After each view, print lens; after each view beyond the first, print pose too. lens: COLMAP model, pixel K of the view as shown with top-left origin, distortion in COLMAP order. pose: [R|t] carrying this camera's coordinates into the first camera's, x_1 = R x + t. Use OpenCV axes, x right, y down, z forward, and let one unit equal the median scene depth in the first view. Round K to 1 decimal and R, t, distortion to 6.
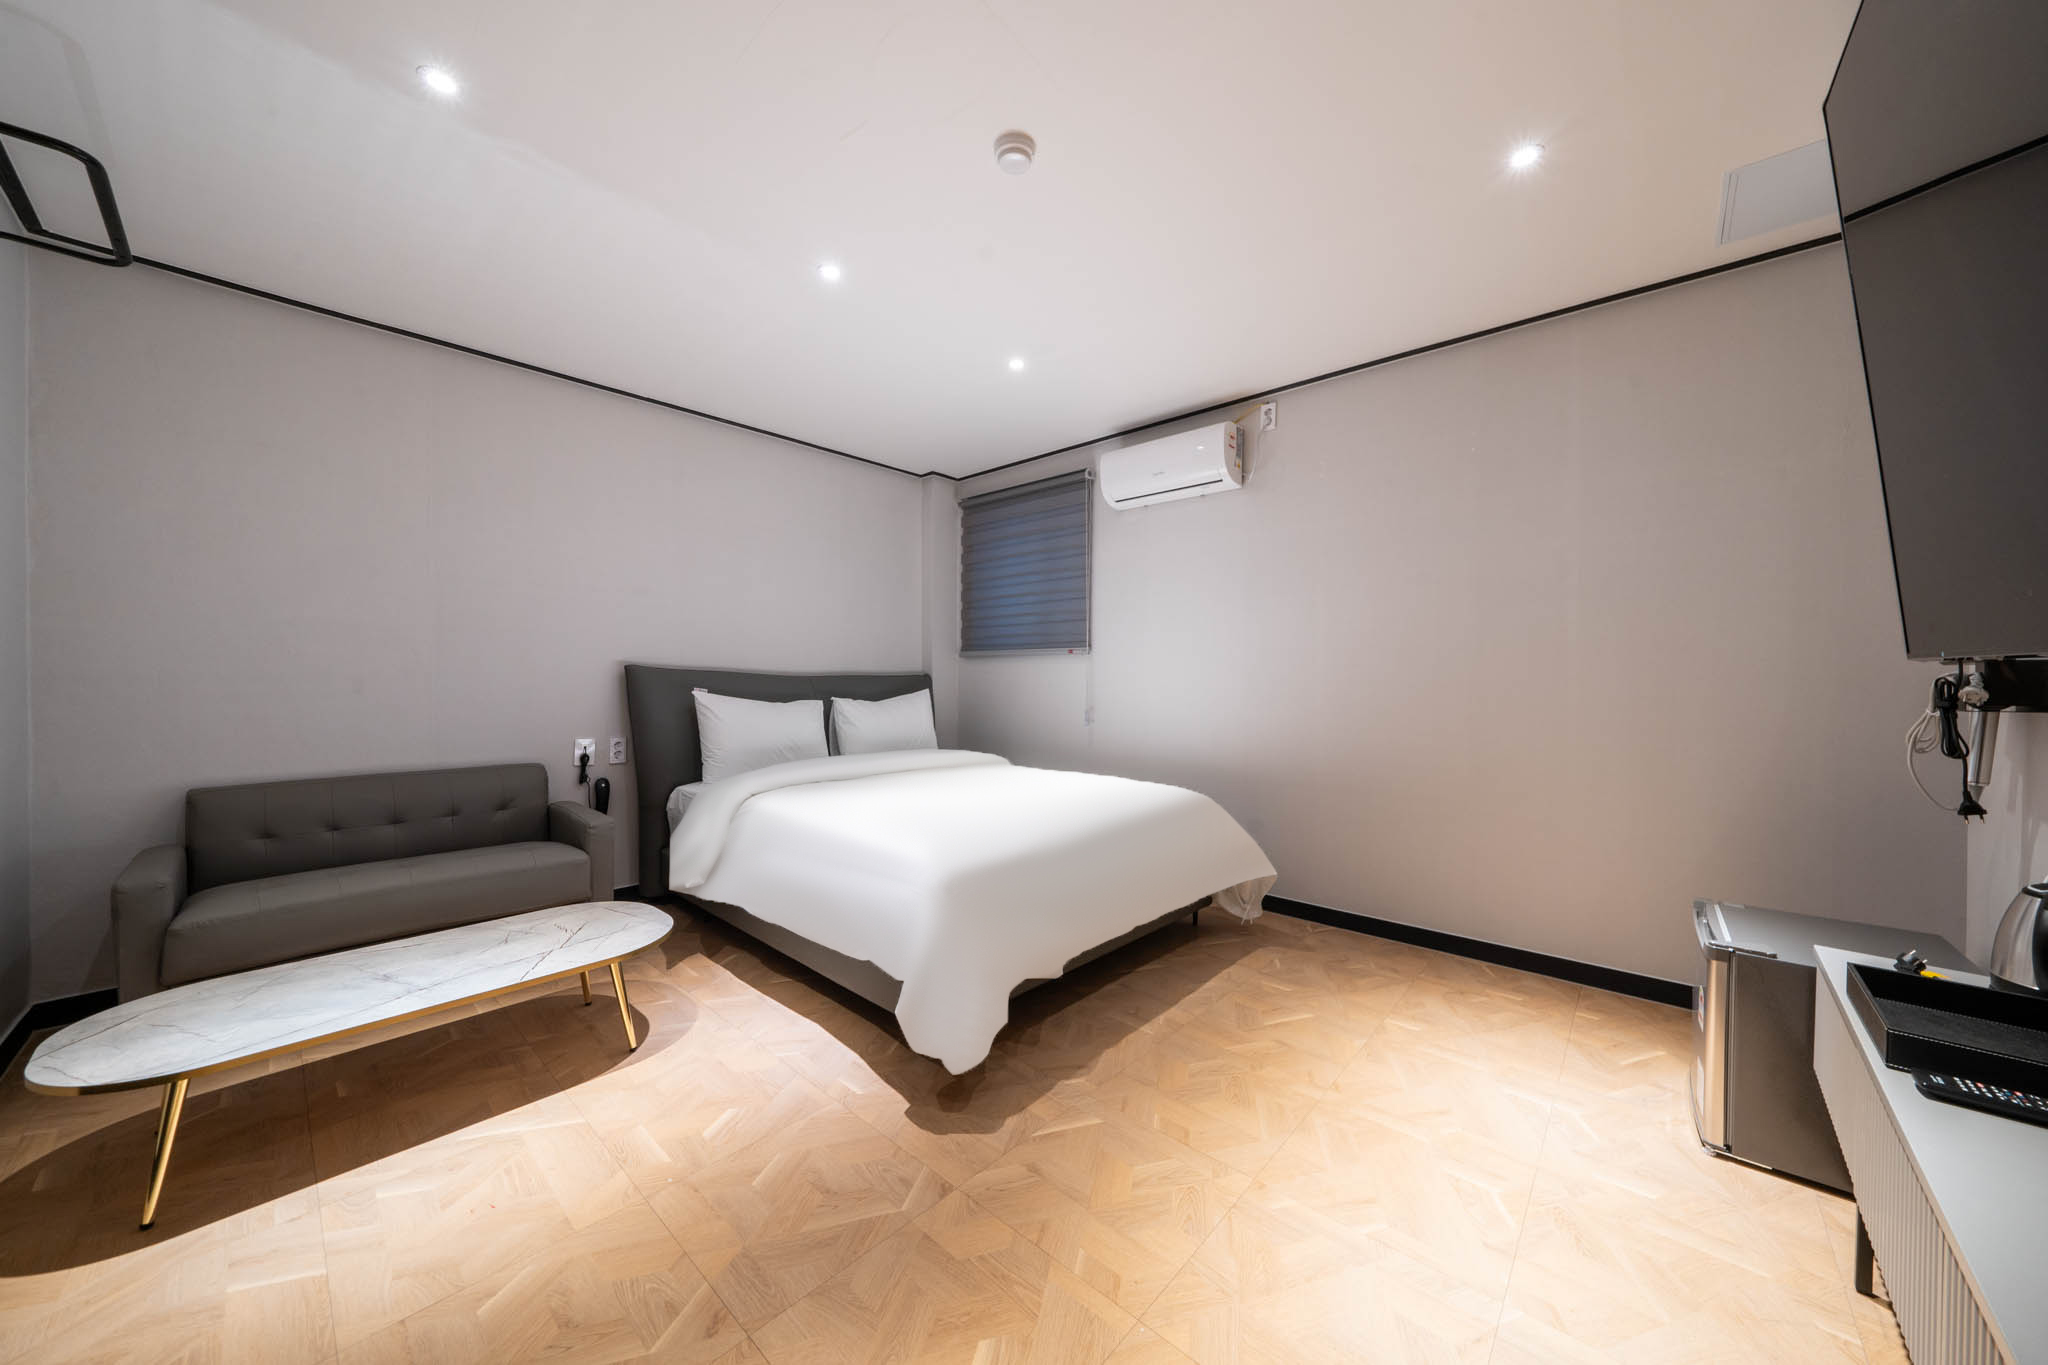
lens RADIAL K [[701.1, 0, 1041.9], [0, 701.1, 683.3], [0, 0, 1]] dist [-0.007019, 0.000295]
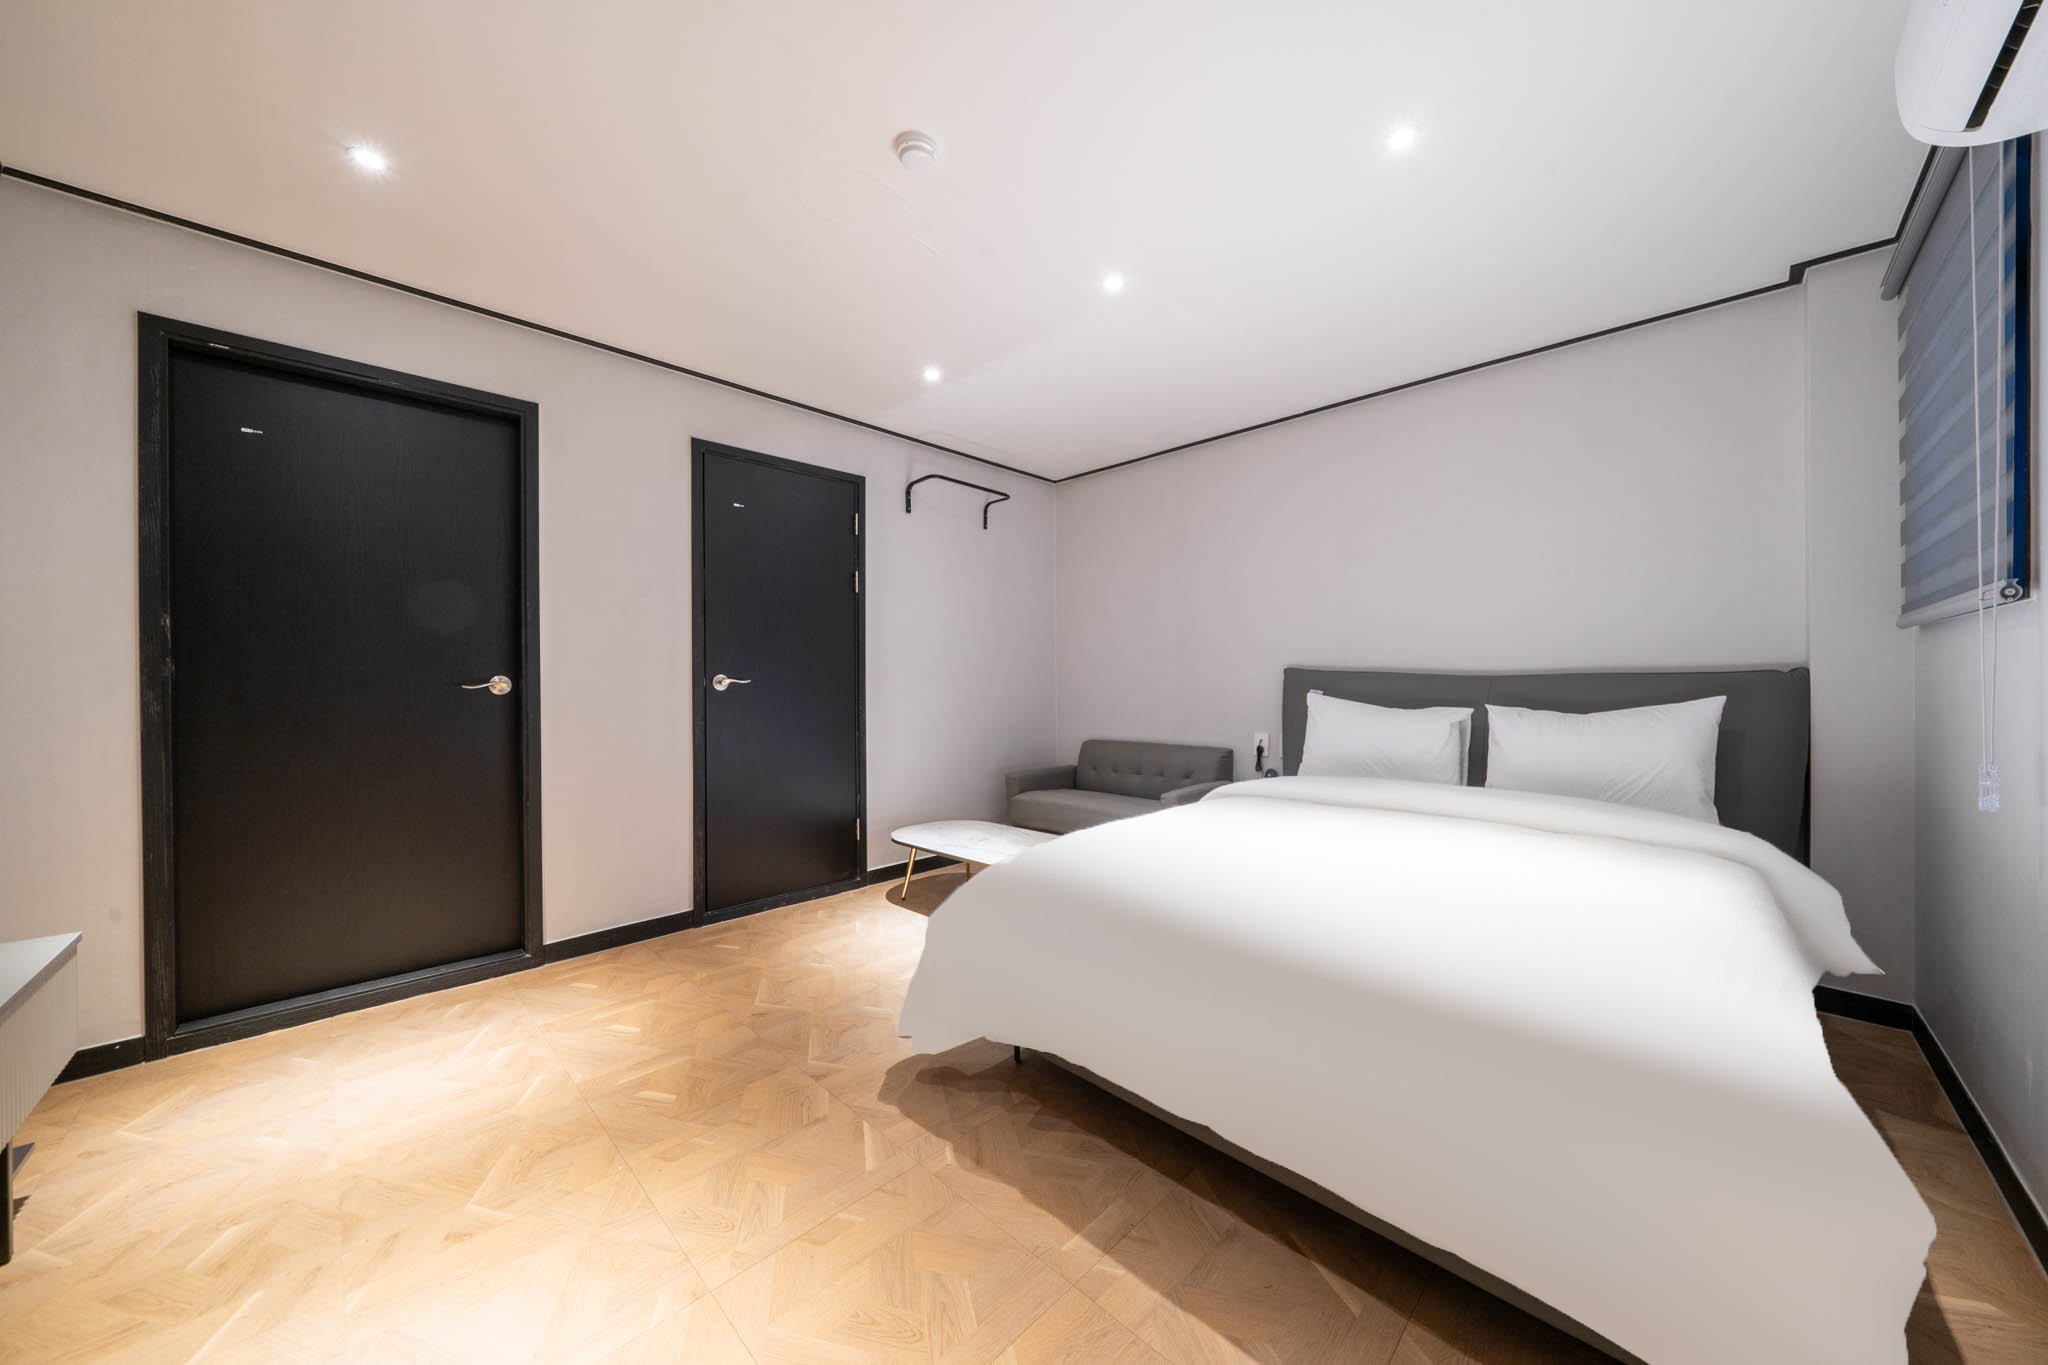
lens RADIAL K [[701.1, 0, 1024.5], [0, 701.1, 681.8], [0, 0, 1]] dist [-0.007019, 0.000295]
pose [[-0.054966, -0.003789, -0.998481, 0.769538], [-0.002967, 0.999989, -0.003631, 0.000651], [0.998484, 0.002763, -0.054977, 0.987335]]
